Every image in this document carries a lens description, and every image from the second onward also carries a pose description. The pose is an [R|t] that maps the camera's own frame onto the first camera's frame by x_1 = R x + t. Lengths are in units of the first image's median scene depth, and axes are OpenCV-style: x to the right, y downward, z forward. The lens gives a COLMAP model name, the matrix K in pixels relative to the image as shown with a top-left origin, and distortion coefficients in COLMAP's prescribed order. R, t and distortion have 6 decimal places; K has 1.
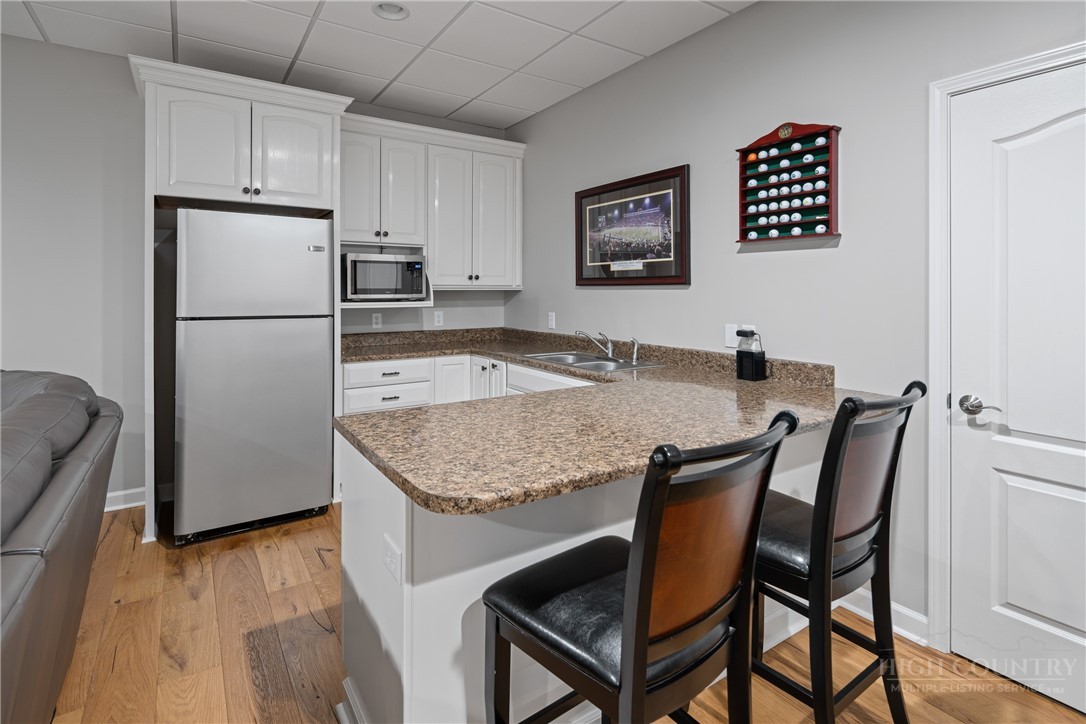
lens RADIAL K [[539.2, 0, 545.1], [0, 539.2, 293.1], [0, 0, 1]] dist [-0.001021, -0.000491]
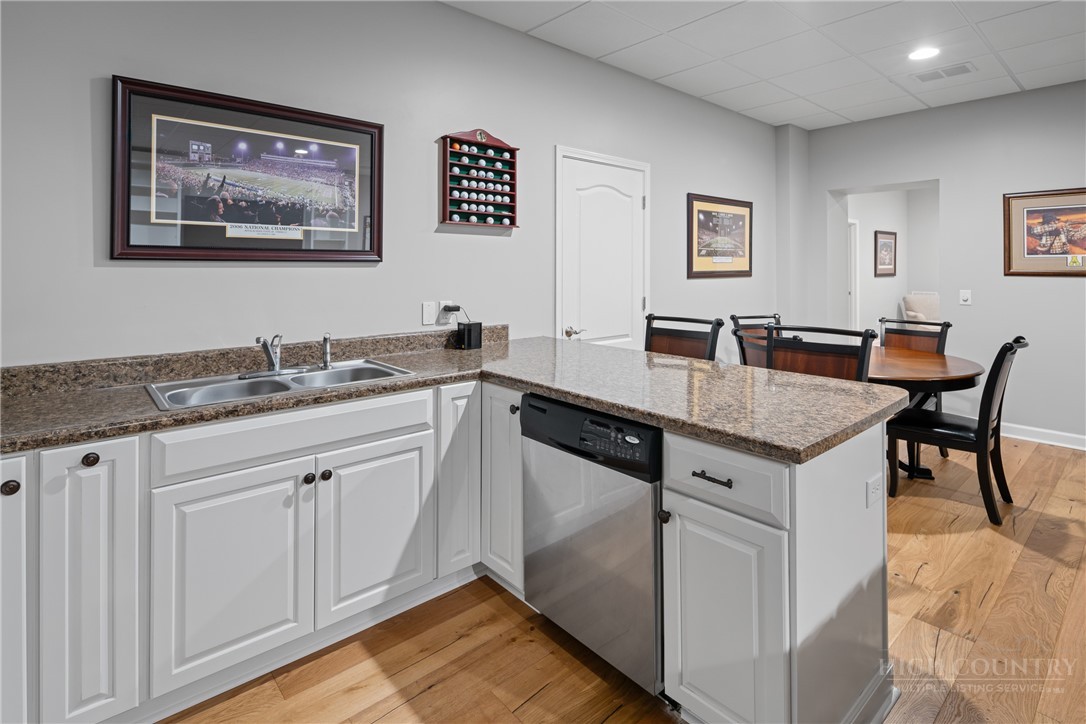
lens RADIAL K [[540.2, 0, 536.3], [0, 540.2, 261.2], [0, 0, 1]] dist [0.002477, -0.000070]
pose [[-0.125114, 0.003487, 0.992136, -0.727319], [-0.001968, 0.999991, -0.003762, -0.015757], [-0.992140, -0.002423, -0.125106, 0.976371]]
